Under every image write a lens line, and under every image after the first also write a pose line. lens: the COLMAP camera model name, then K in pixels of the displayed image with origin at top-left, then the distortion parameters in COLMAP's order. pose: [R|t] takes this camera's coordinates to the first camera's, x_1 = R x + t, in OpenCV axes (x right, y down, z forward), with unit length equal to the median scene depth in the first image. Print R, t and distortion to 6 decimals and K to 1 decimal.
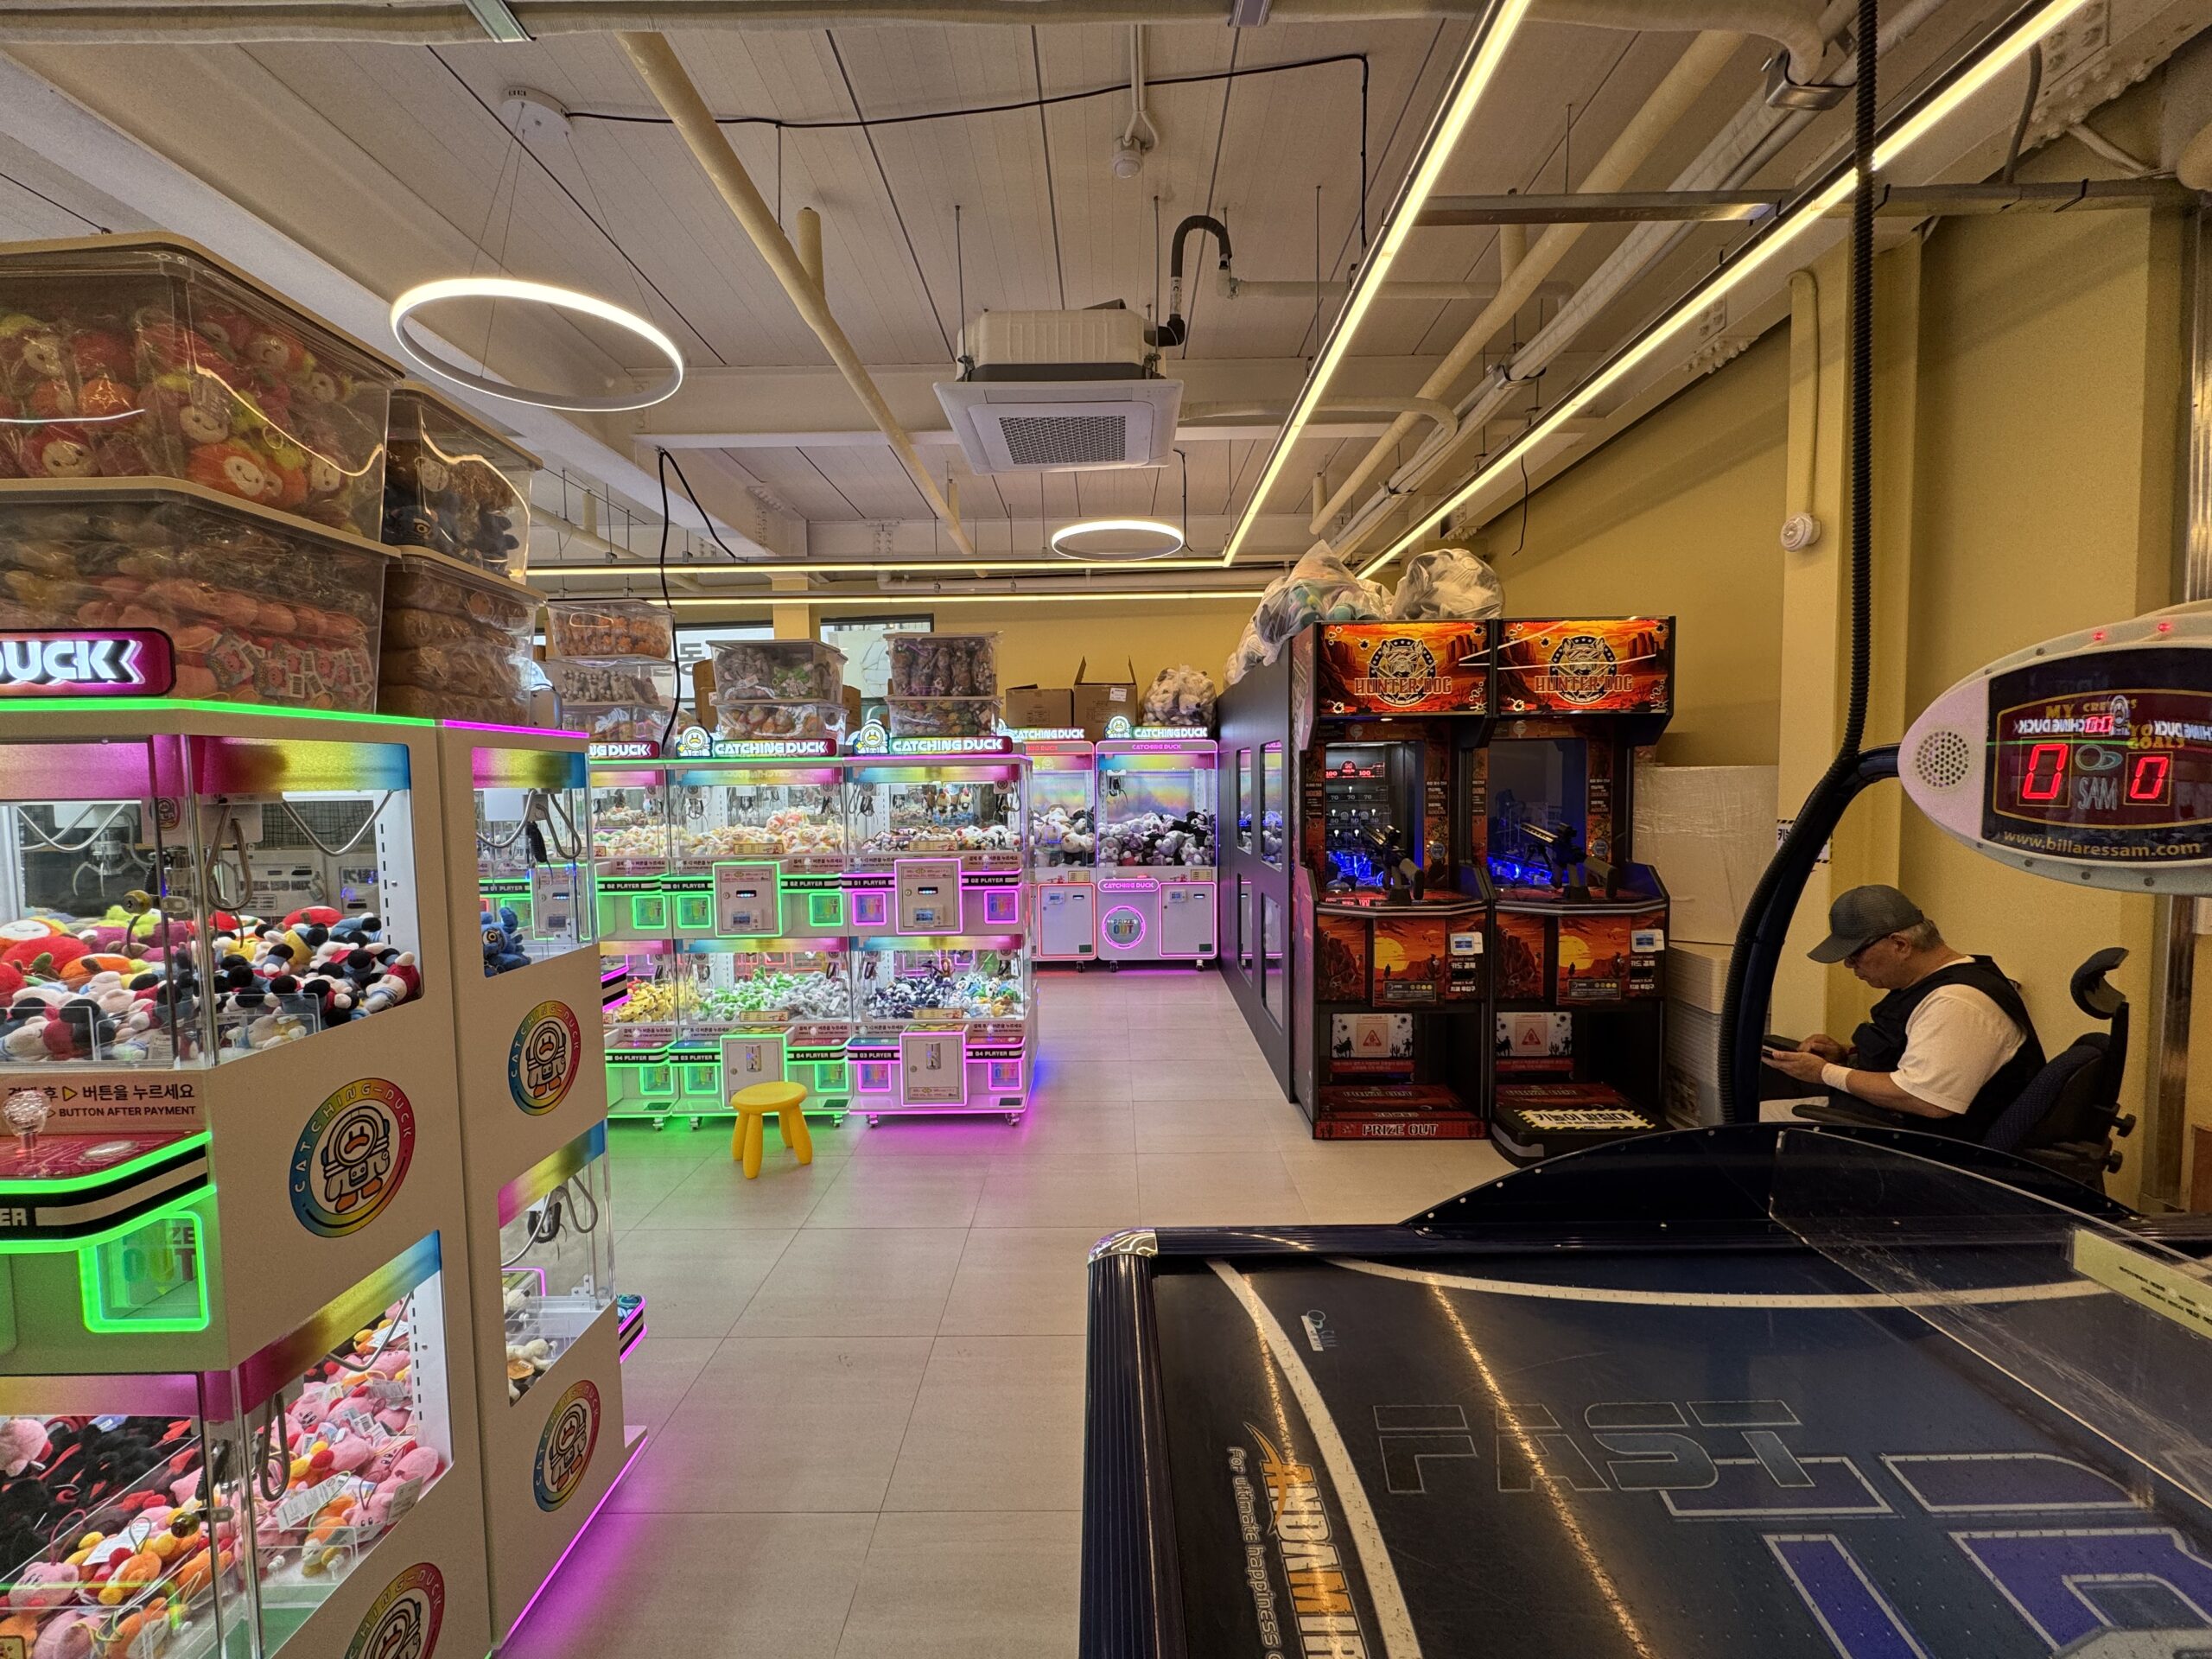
lens RADIAL K [[877.2, 0, 1102.1], [0, 877.2, 828.4], [0, 0, 1]] dist [-0.003357, 0.000730]
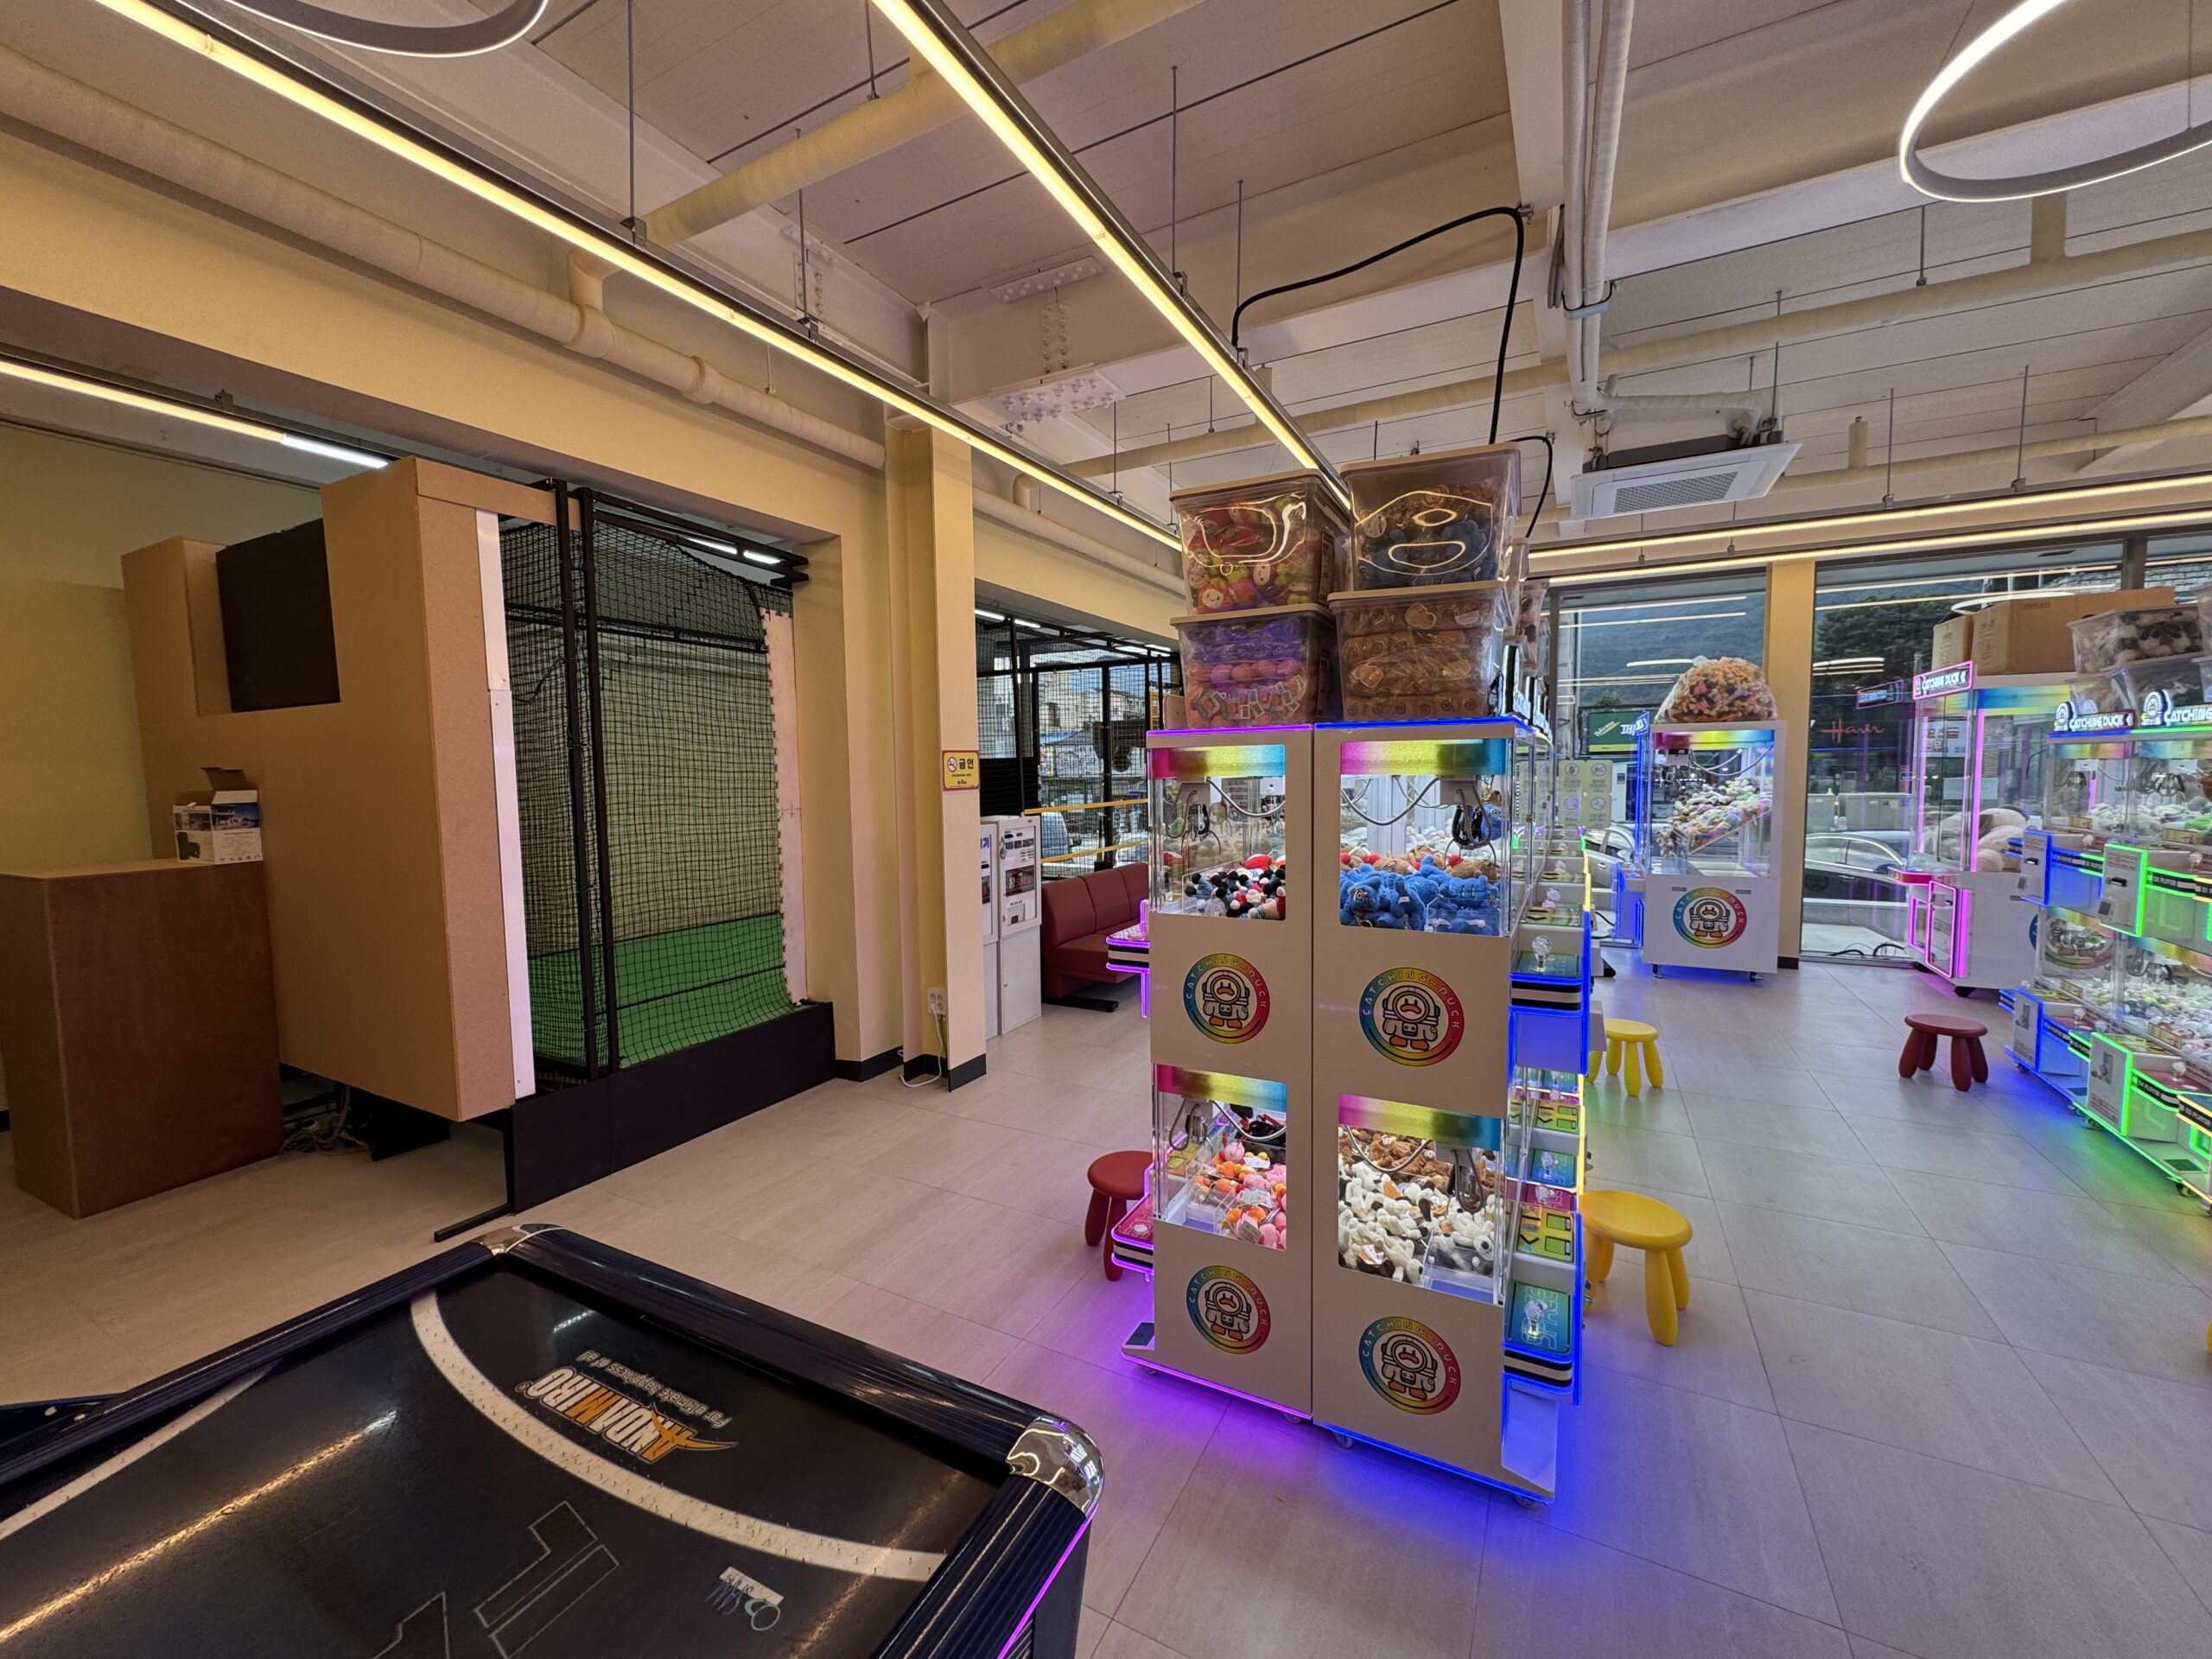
lens RADIAL K [[877.2, 0, 1106.6], [0, 877.2, 829.2], [0, 0, 1]] dist [-0.003357, 0.000730]
pose [[-0.463483, 0.081788, -0.882323, 0.228172], [-0.029530, 0.993752, 0.107629, -0.037738], [0.885614, 0.075939, -0.458172, 0.515106]]
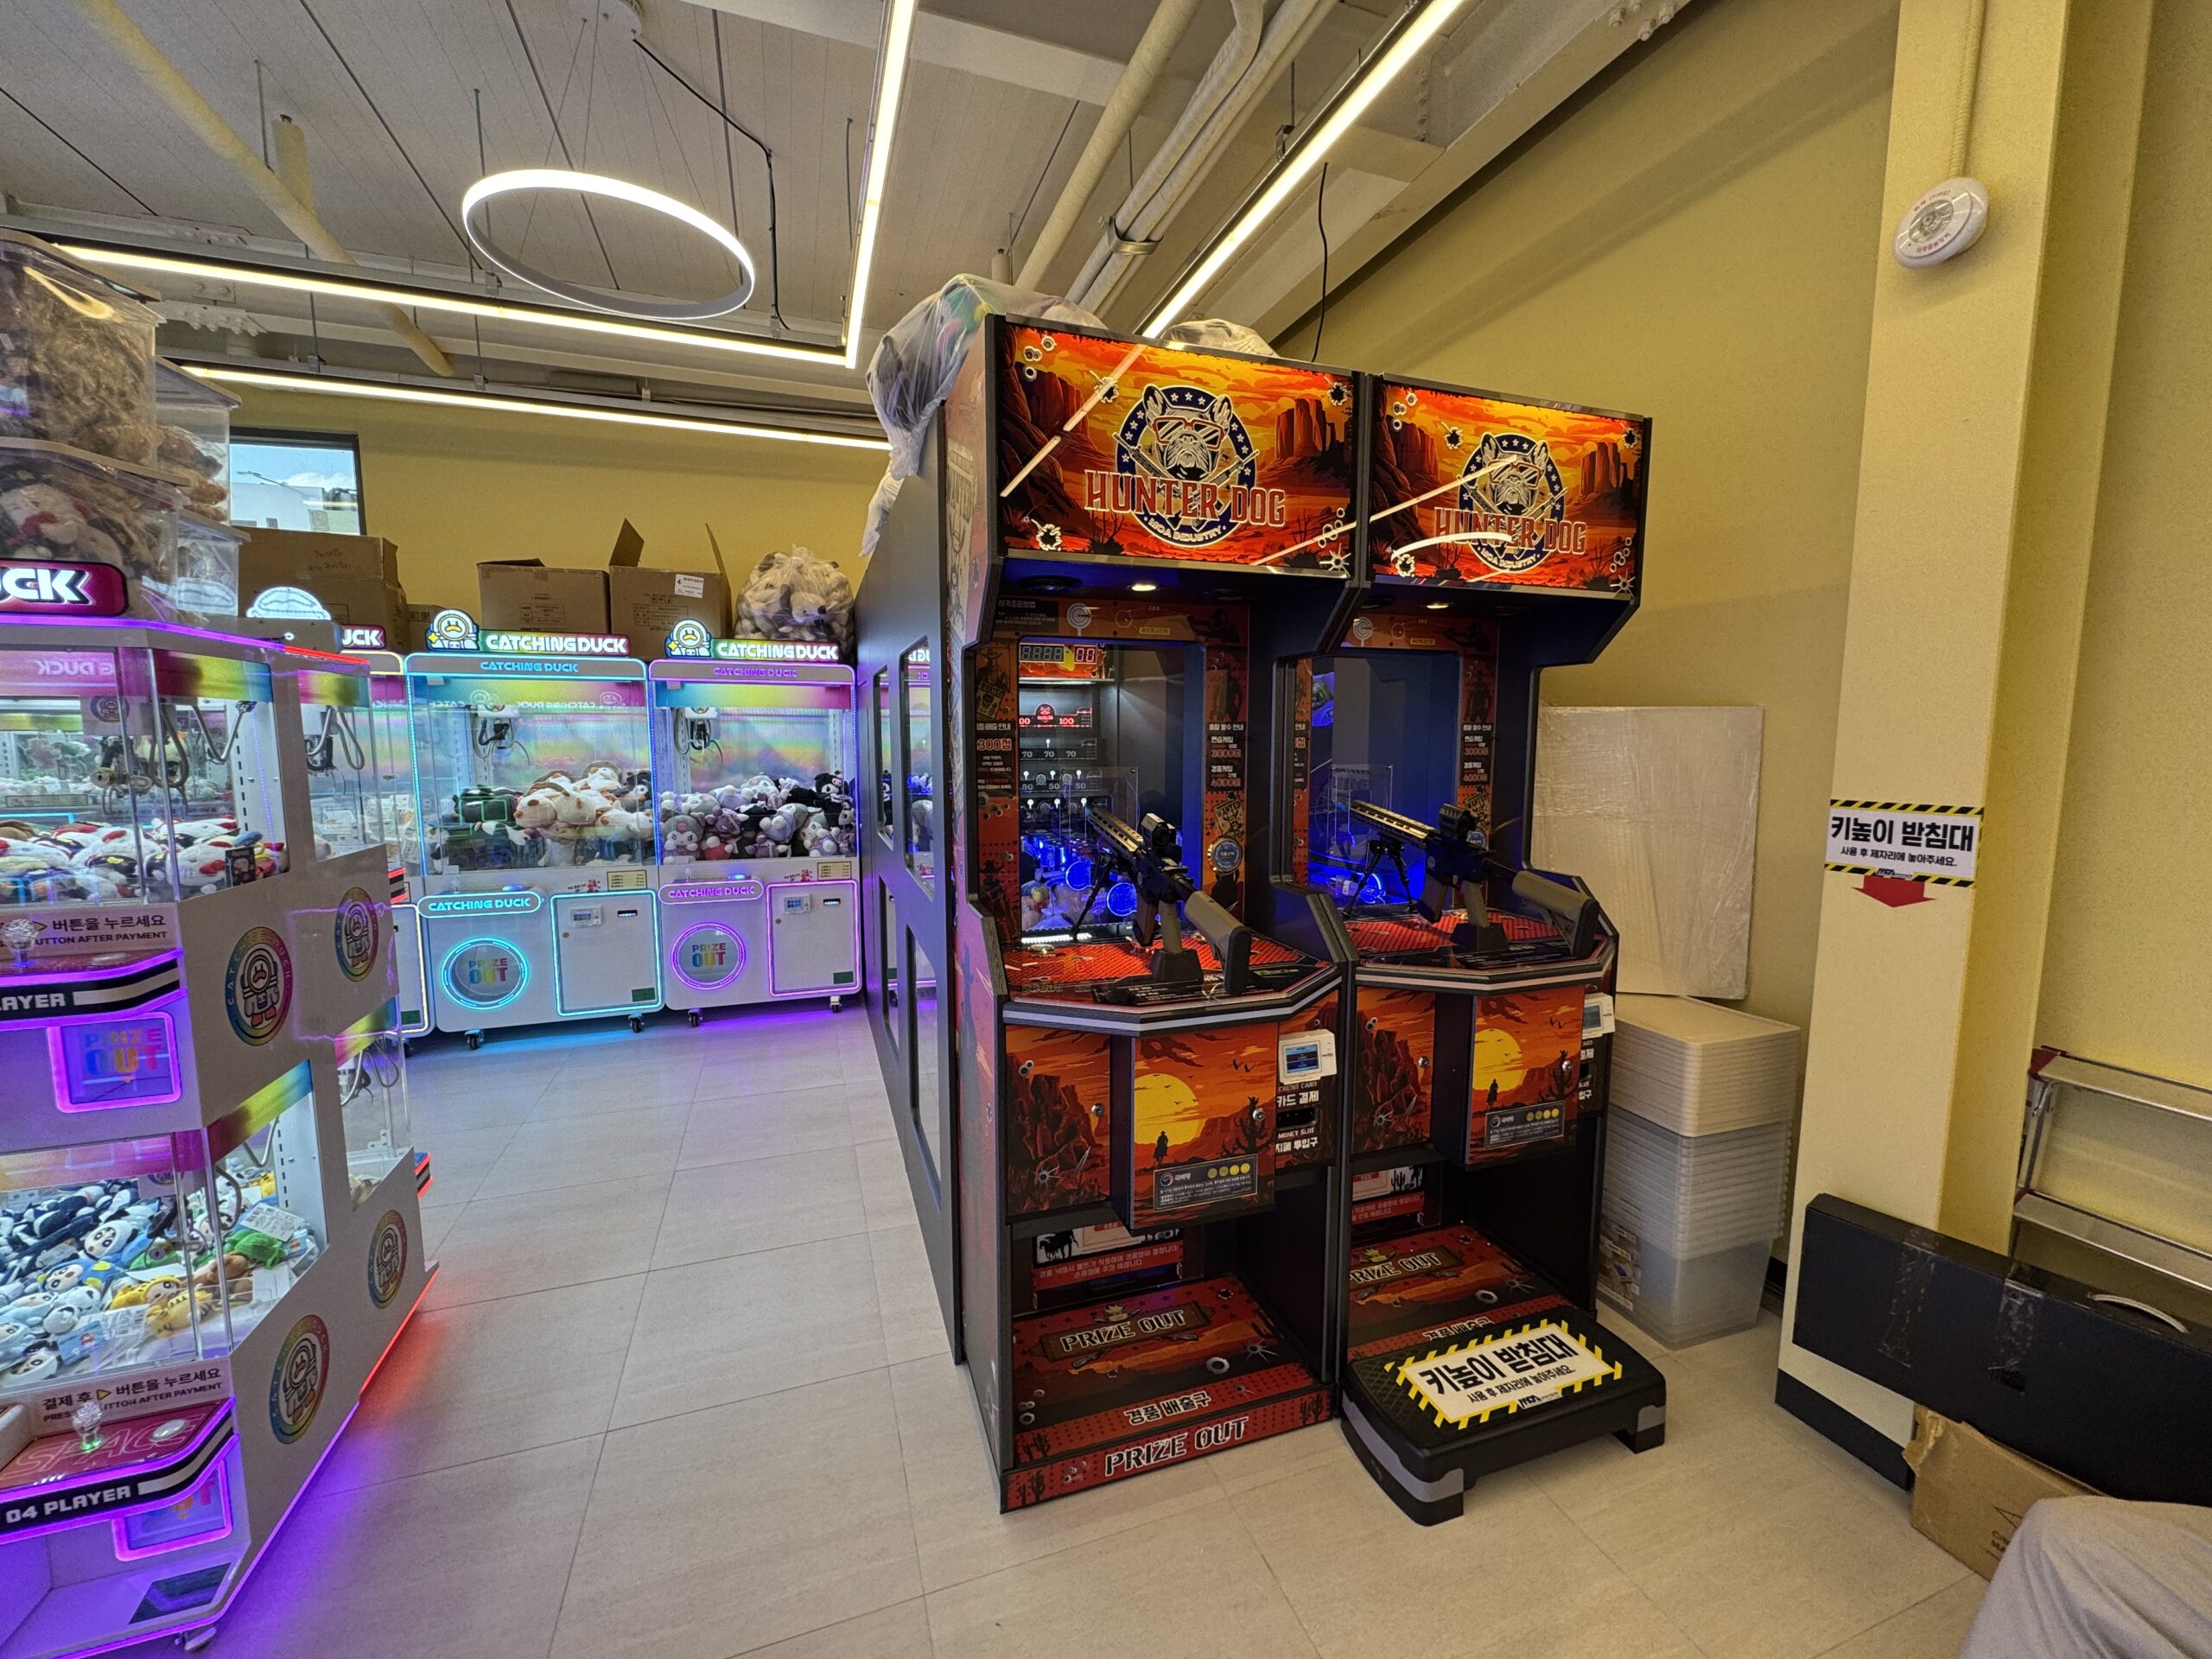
lens RADIAL K [[877.2, 0, 1105.4], [0, 877.2, 829.7], [0, 0, 1]] dist [-0.003357, 0.000730]
pose [[0.937624, -0.023025, 0.346888, 0.144531], [0.005527, 0.998666, 0.051348, -0.019492], [-0.347607, -0.046228, 0.936500, 0.583805]]
